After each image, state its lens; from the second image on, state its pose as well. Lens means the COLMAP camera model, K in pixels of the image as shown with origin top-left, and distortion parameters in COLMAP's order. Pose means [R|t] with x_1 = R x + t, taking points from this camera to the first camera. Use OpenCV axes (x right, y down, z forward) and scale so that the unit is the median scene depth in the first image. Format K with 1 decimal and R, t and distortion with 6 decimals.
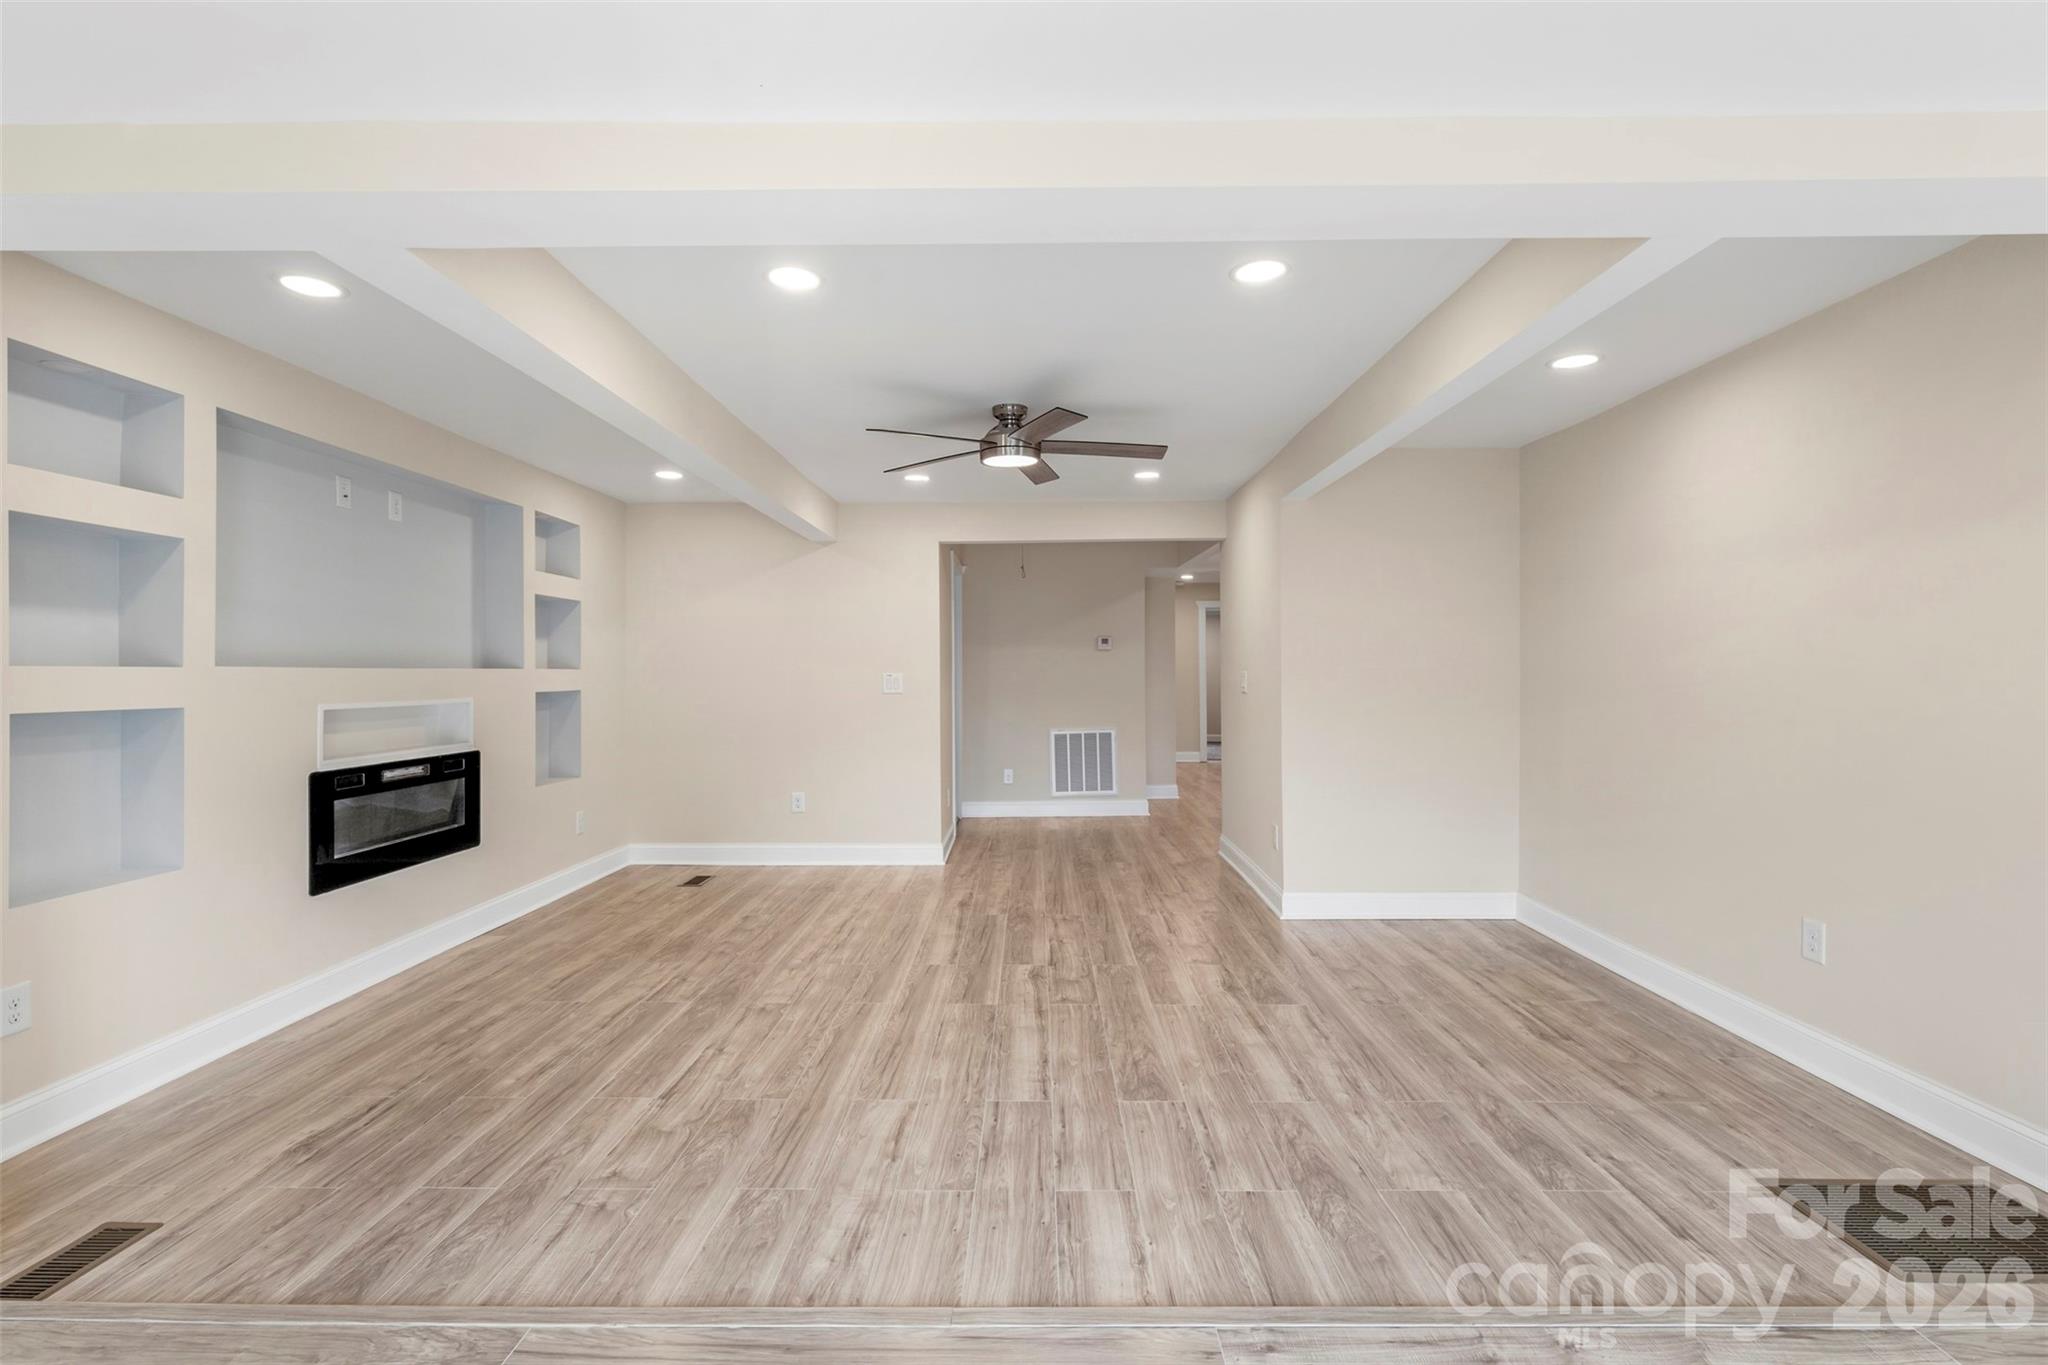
lens RADIAL K [[948.8, 0, 1023.2], [0, 948.8, 670.7], [0, 0, 1]] dist [0.001367, -0.000303]
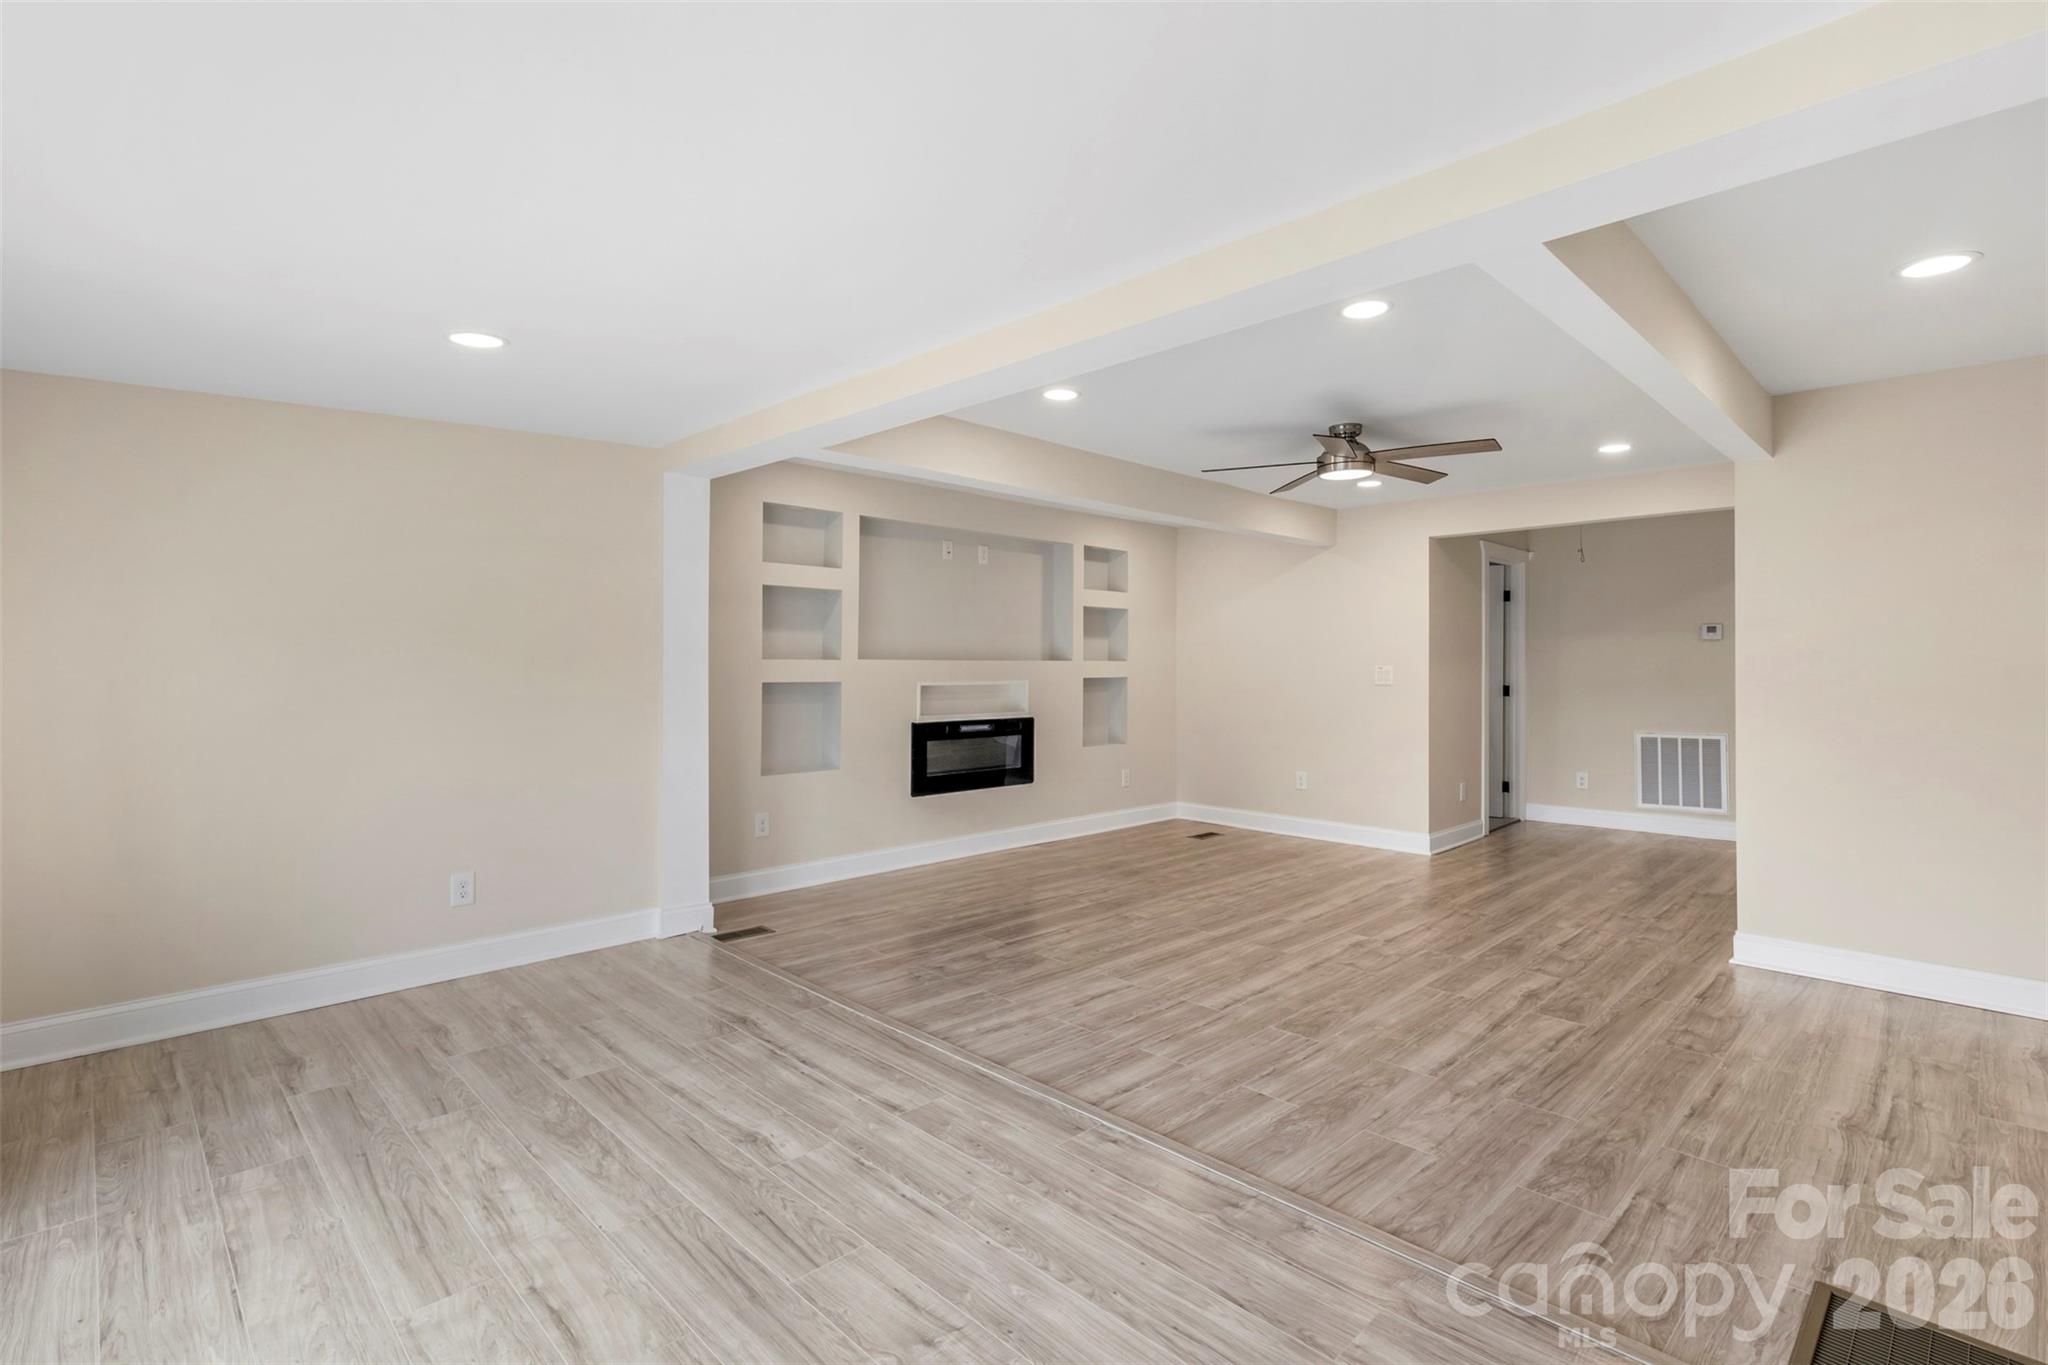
lens RADIAL K [[960.2, 0, 1025.0], [0, 960.2, 655.3], [0, 0, 1]] dist [-0.000260, 0.000346]
pose [[0.709911, 0.000200, -0.704292, 0.609478], [-0.003889, 0.999986, -0.003636, -0.006735], [0.704281, 0.005320, 0.709901, -0.065247]]
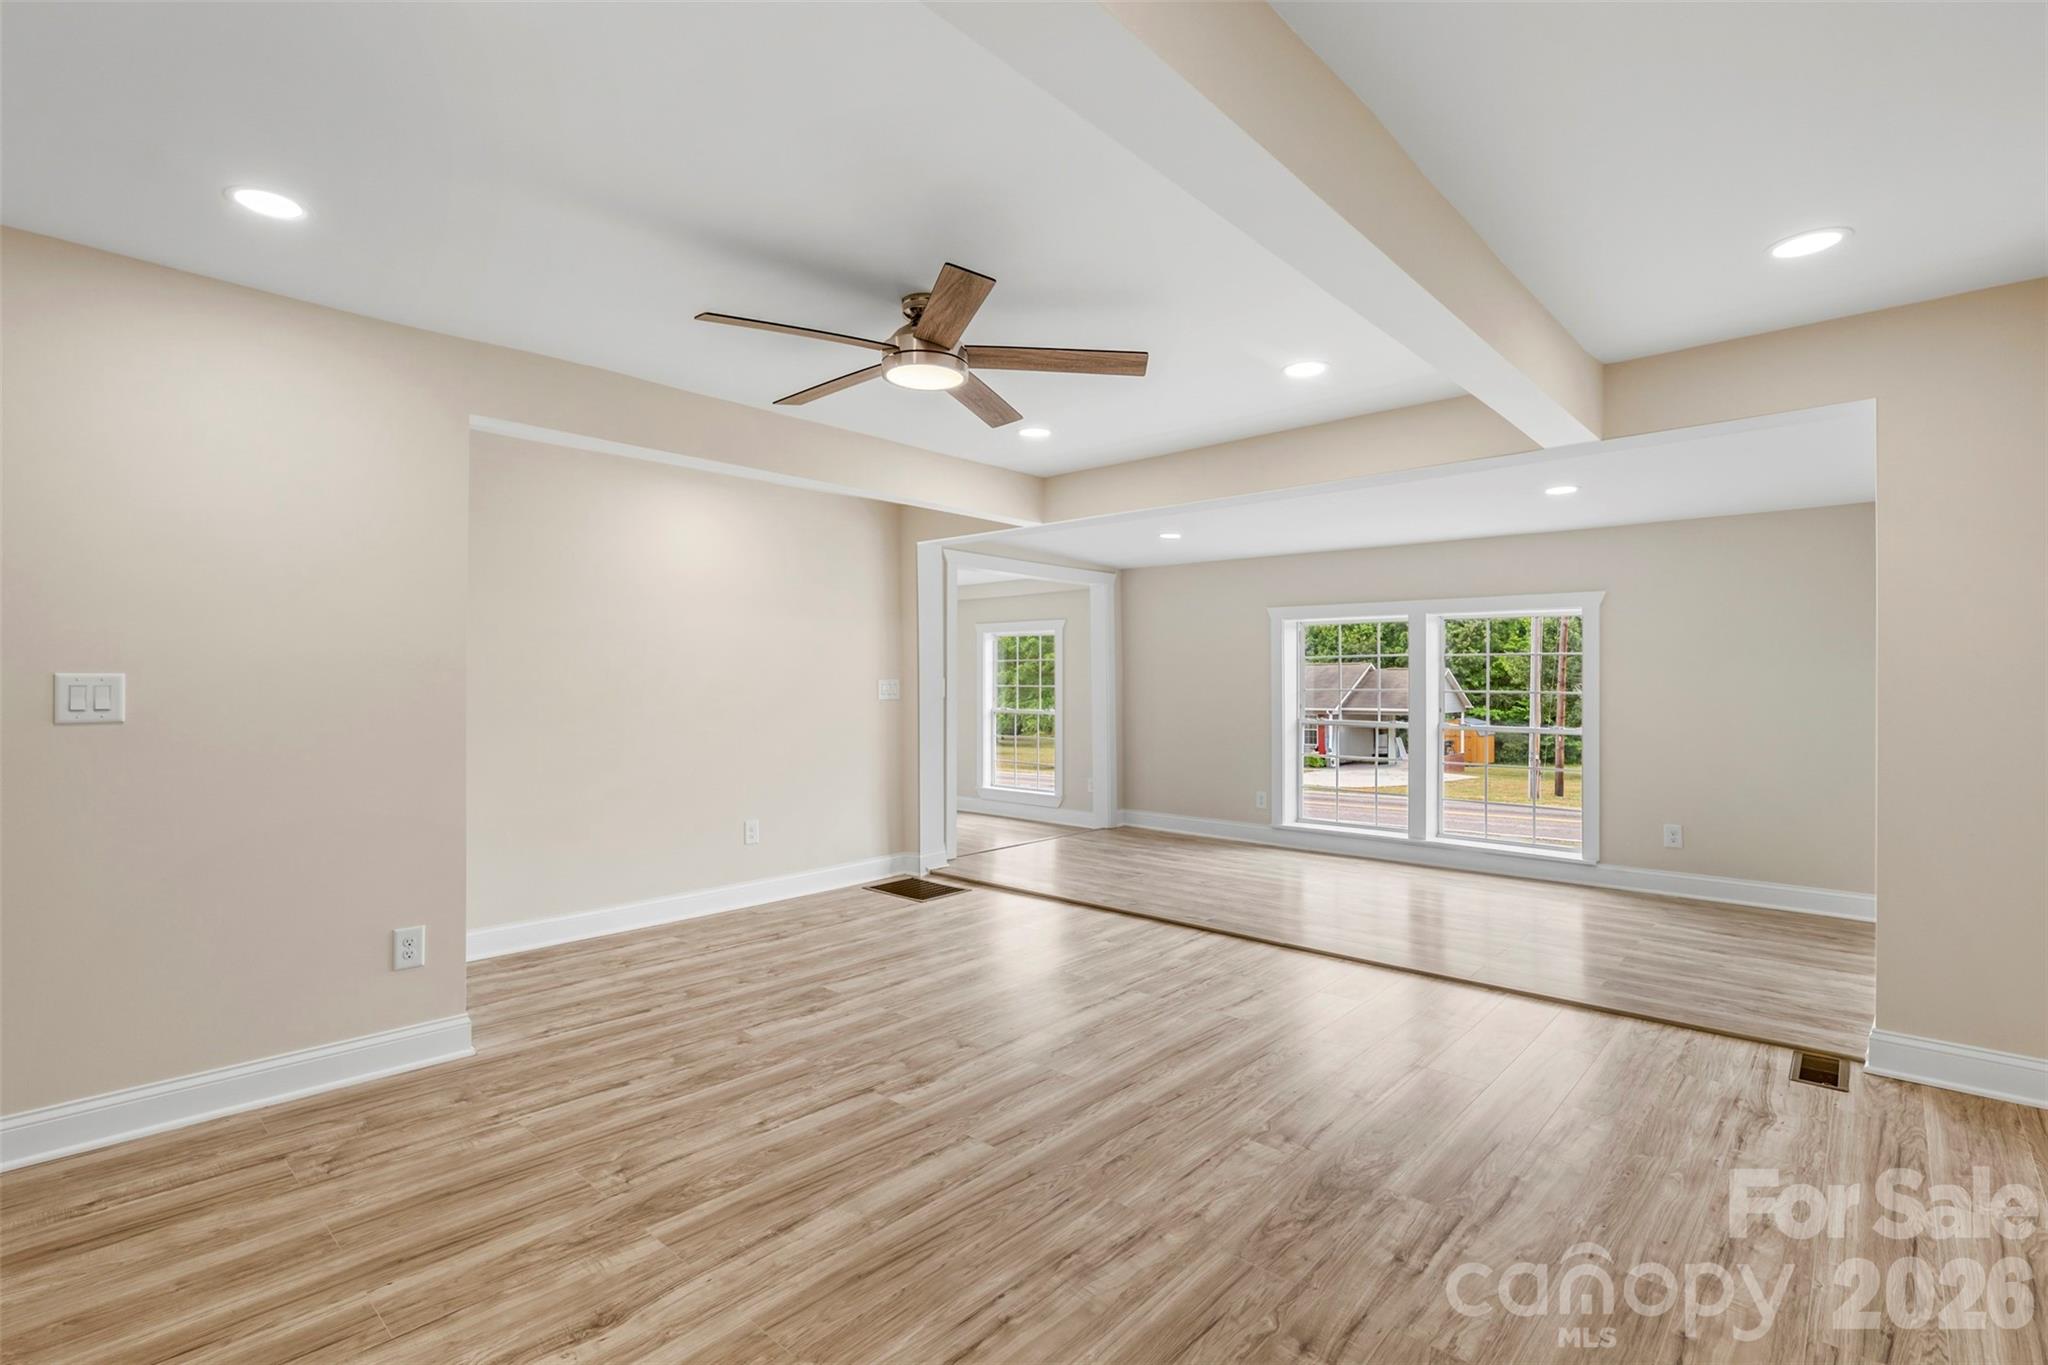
lens RADIAL K [[928.7, 0, 1020.4], [0, 928.7, 685.5], [0, 0, 1]] dist [0.000242, -0.000075]
pose [[-0.745985, 0.004310, 0.665949, -0.627287], [0.003055, 0.999991, -0.003049, 0.014006], [-0.665956, -0.000240, -0.745991, 1.753914]]
